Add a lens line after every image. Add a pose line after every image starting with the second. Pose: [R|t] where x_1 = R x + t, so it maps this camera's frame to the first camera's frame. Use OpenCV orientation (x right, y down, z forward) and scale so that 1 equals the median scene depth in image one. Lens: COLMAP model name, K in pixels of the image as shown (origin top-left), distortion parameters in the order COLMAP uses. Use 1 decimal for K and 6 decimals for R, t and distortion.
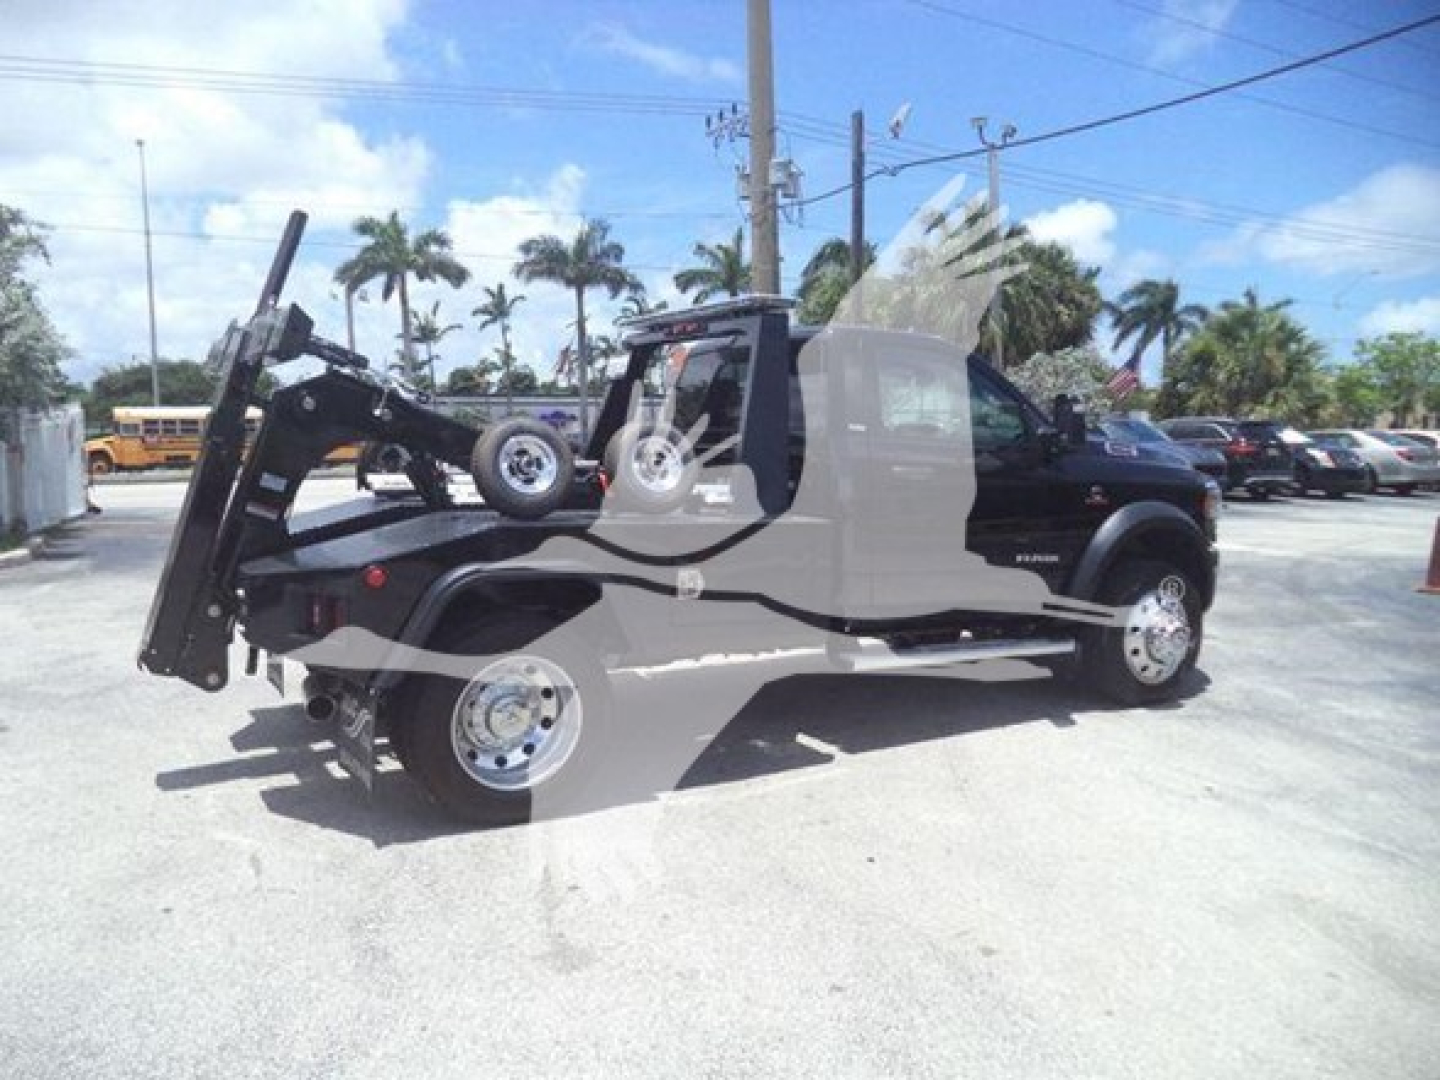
lens RADIAL K [[1135.3, 0, 711.6], [0, 1135.3, 541.1], [0, 0, 1]] dist [-0.072902, 0.066595]
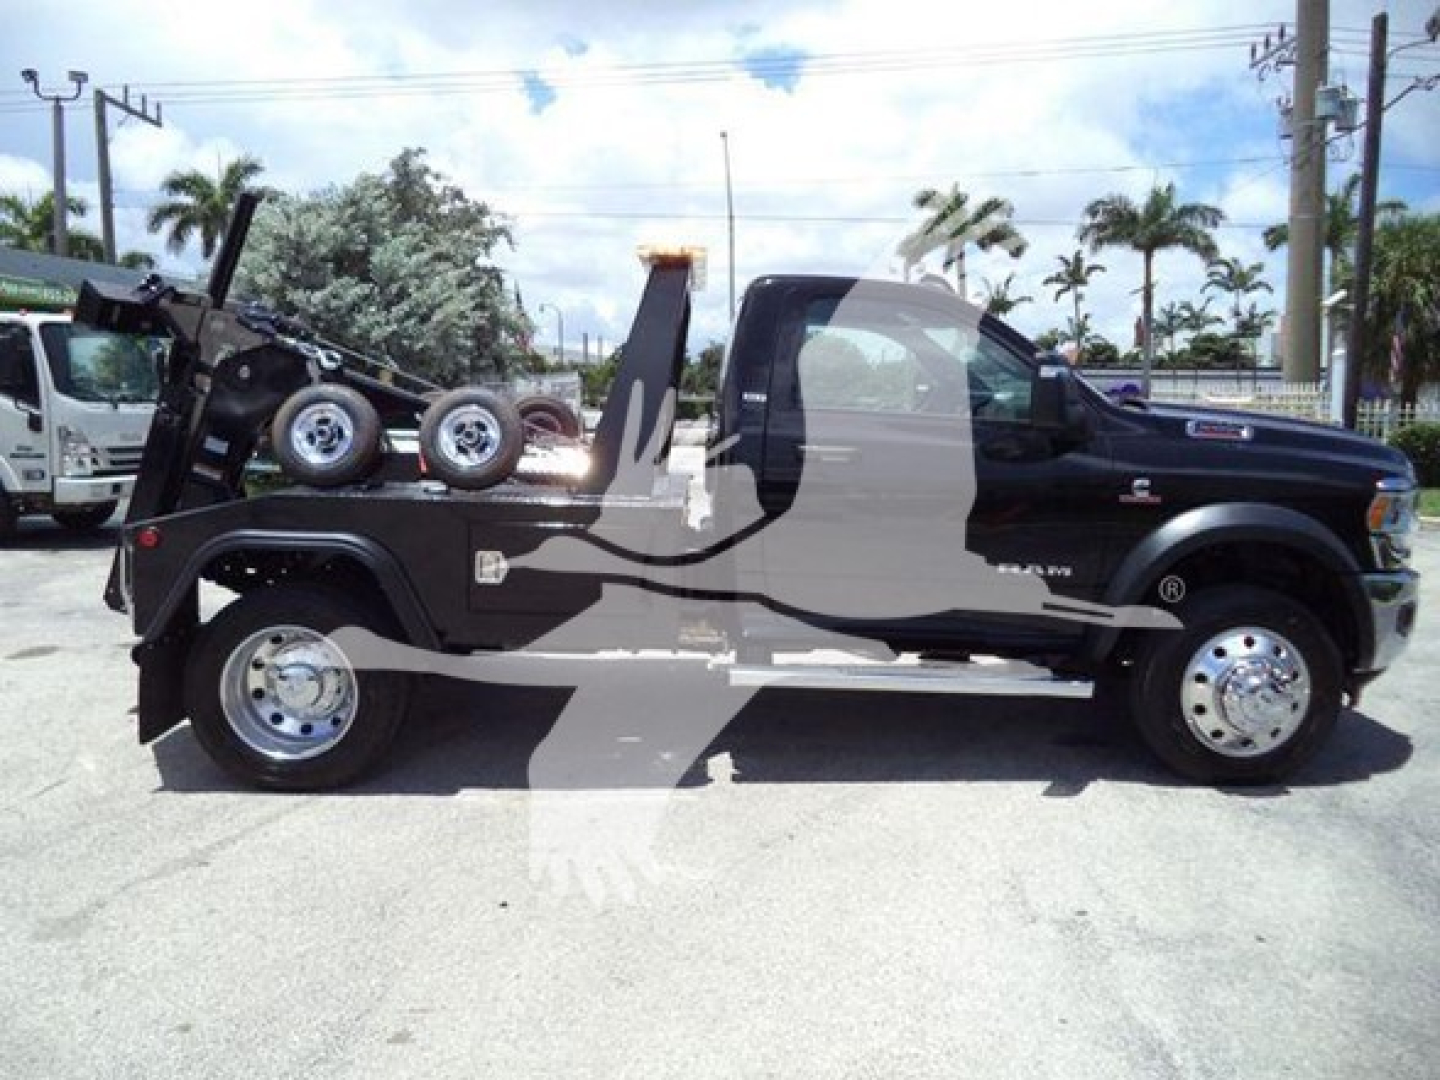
lens RADIAL K [[1152.7, 0, 720.8], [0, 1152.7, 512.0], [0, 0, 1]] dist [-0.035804, 0.037116]
pose [[0.883559, 0.053903, -0.465207, 0.107240], [-0.055372, 0.998410, 0.010518, -0.004633], [0.465034, 0.016466, 0.885140, 0.048677]]
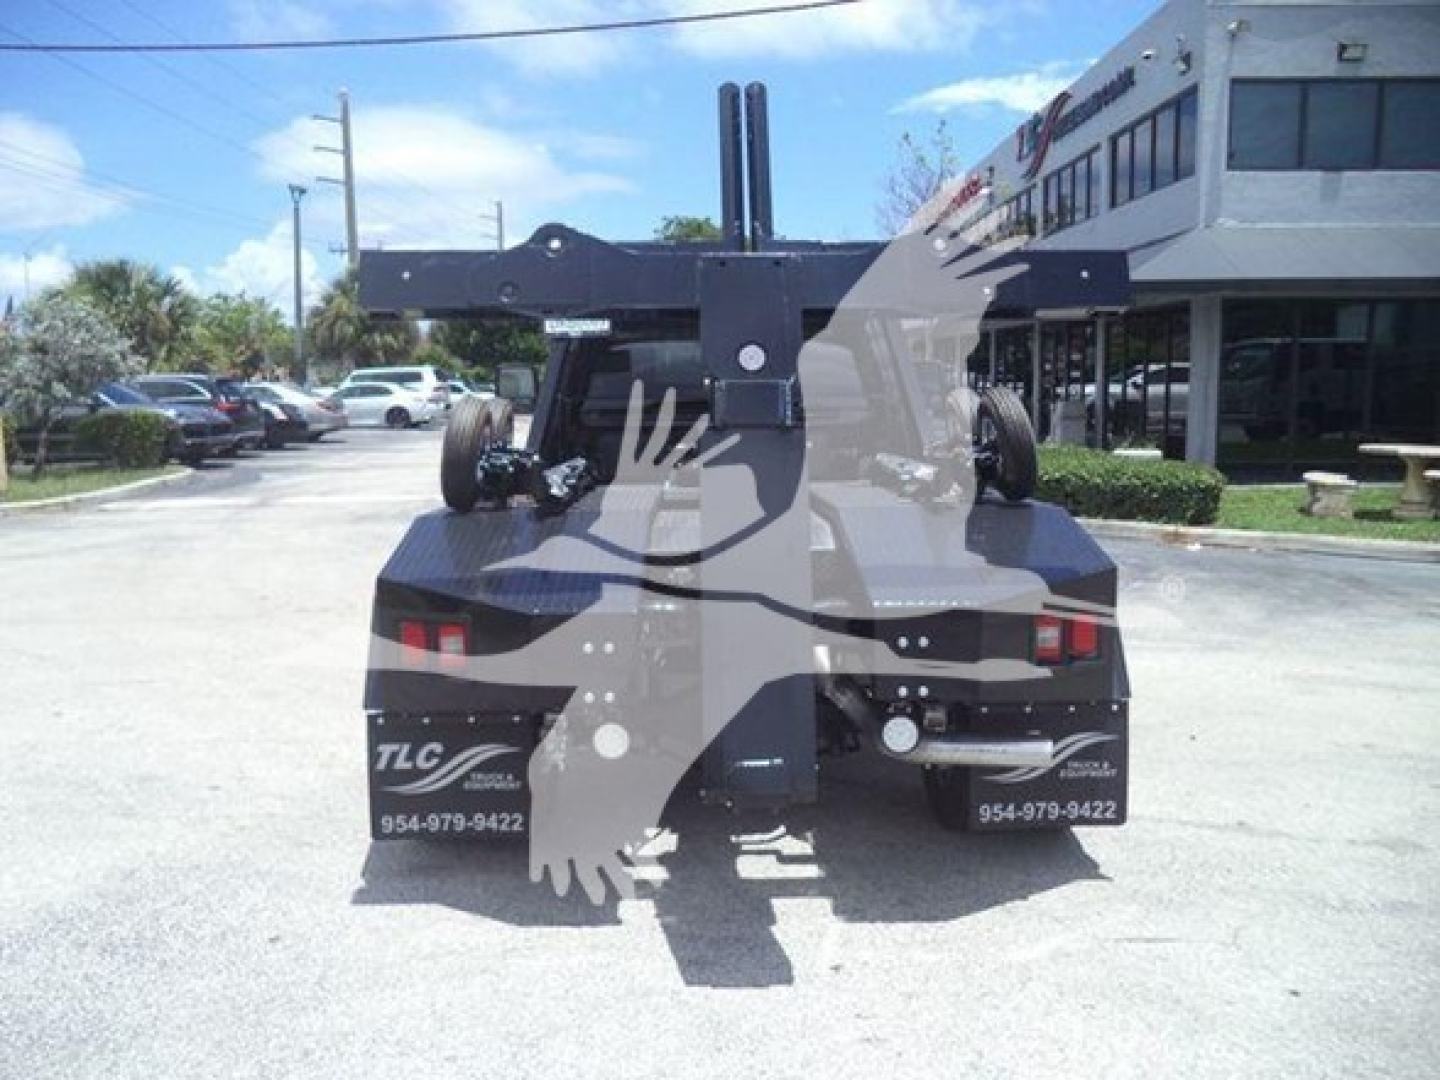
lens RADIAL K [[1135.3, 0, 711.6], [0, 1135.3, 541.1], [0, 0, 1]] dist [-0.072902, 0.066595]
pose [[0.474640, -0.136165, 0.869584, -0.200580], [0.096752, 0.990046, 0.102218, -0.022579], [-0.874846, 0.035617, 0.483089, 0.136901]]
